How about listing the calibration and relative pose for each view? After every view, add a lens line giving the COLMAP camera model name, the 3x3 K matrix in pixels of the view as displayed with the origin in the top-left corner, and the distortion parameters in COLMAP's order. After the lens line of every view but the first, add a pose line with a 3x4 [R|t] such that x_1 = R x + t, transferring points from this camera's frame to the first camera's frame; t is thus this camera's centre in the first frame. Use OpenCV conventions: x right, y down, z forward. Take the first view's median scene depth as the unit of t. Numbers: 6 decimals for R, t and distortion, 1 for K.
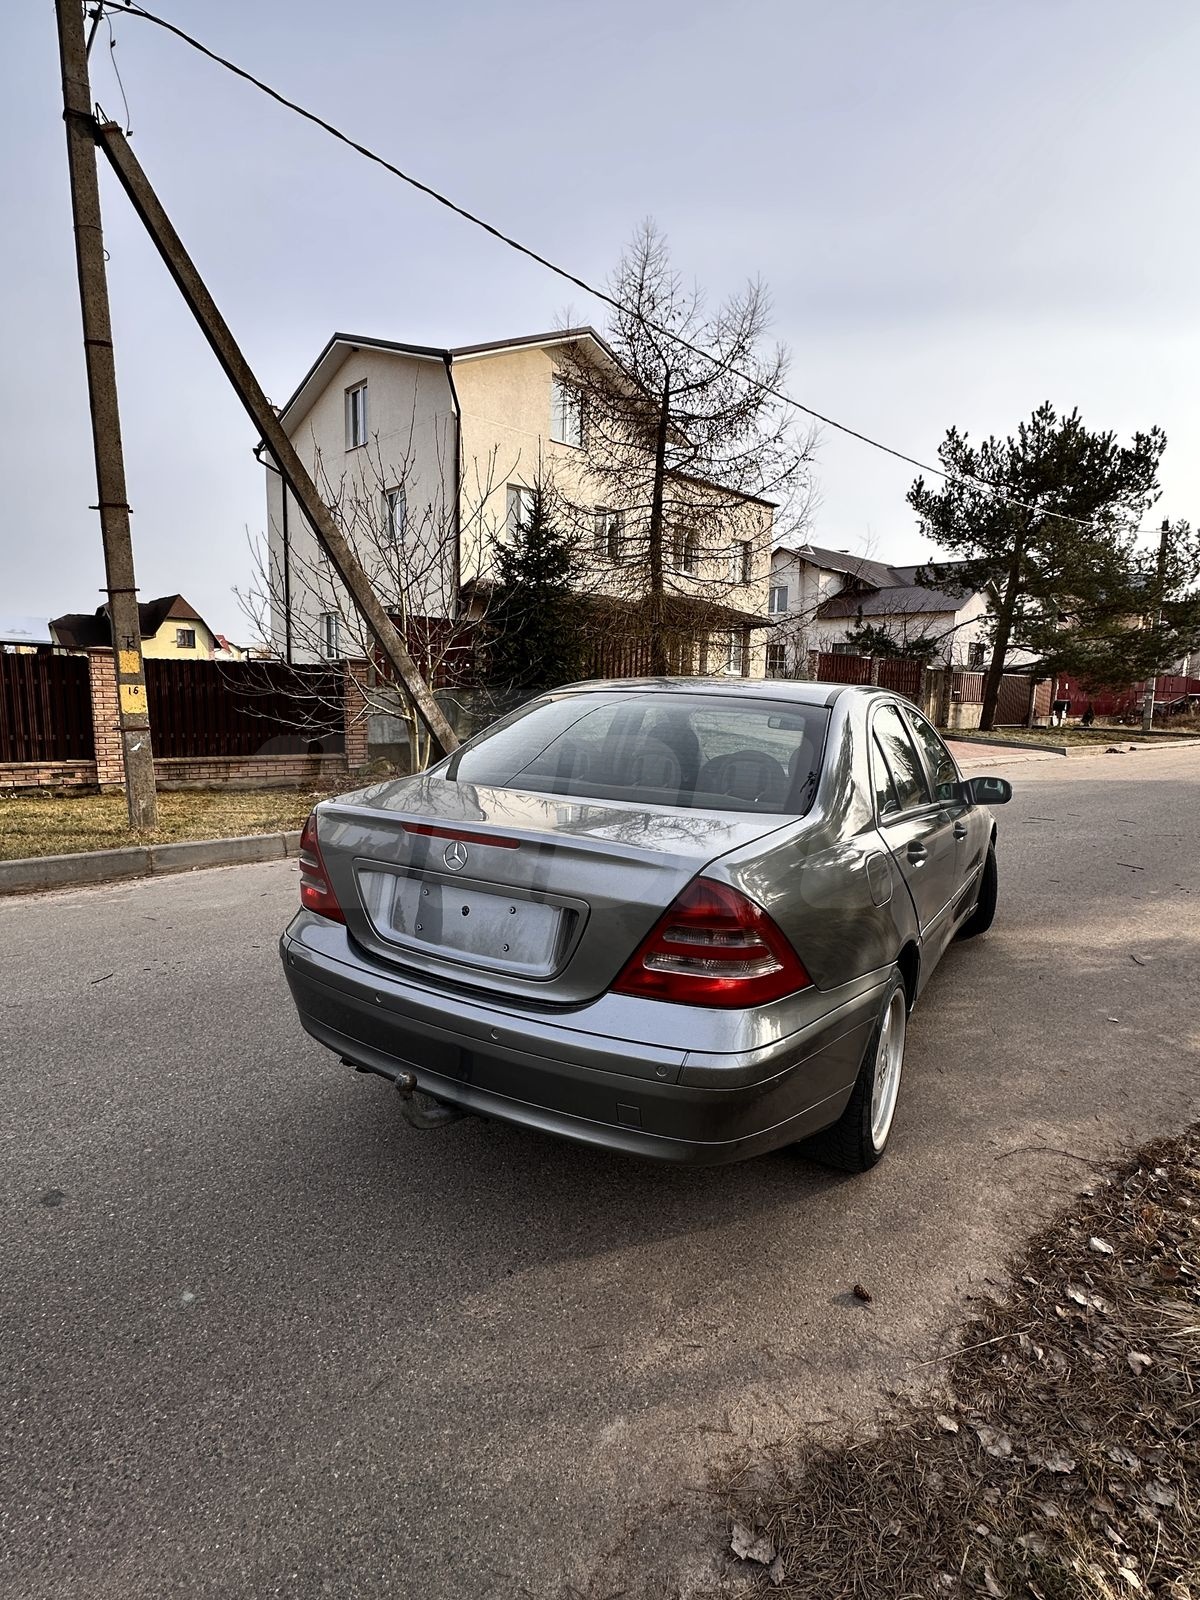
lens RADIAL K [[787.1, 0, 600.0], [0, 787.1, 800.0], [0, 0, 1]] dist [-0.001416, -0.000684]
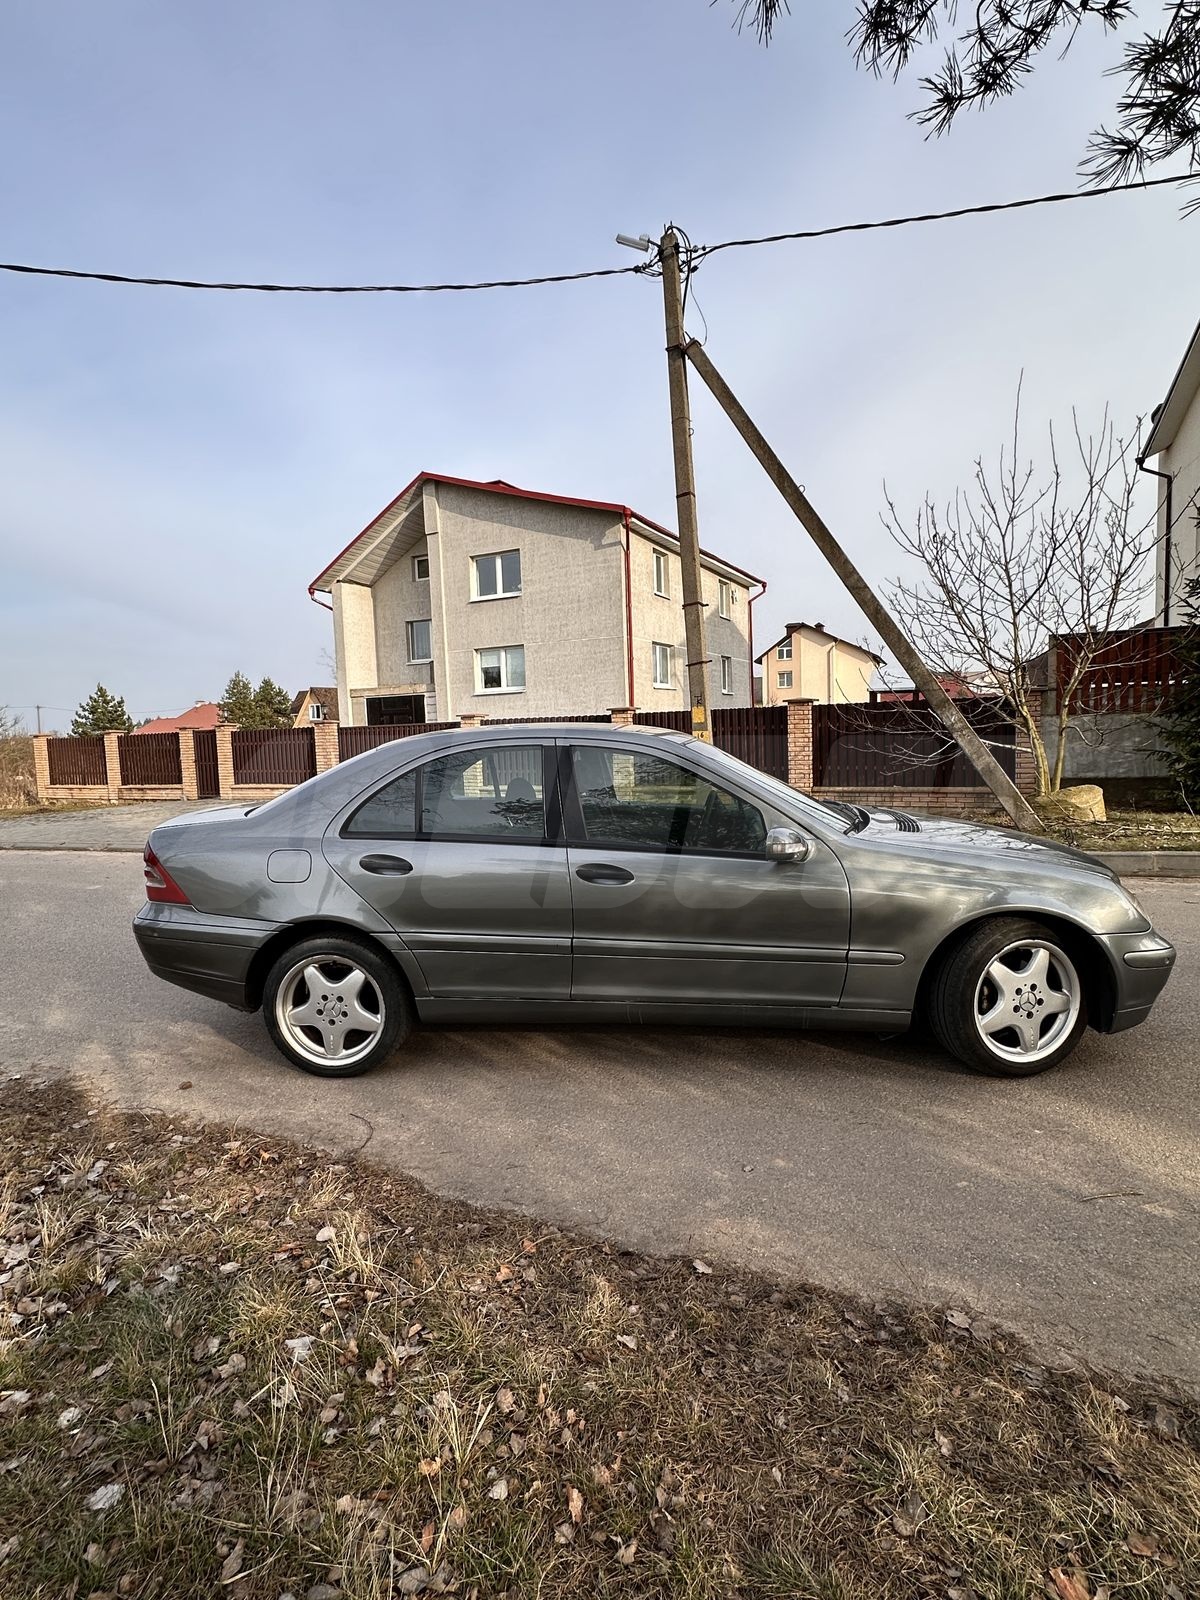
lens RADIAL K [[799.4, 0, 600.0], [0, 799.4, 800.0], [0, 0, 1]] dist [-0.022721, 0.016684]
pose [[0.445892, 0.041789, -0.894111, 0.620875], [-0.075436, 0.997110, 0.008983, -0.030685], [0.891902, 0.063443, 0.447756, 0.258931]]
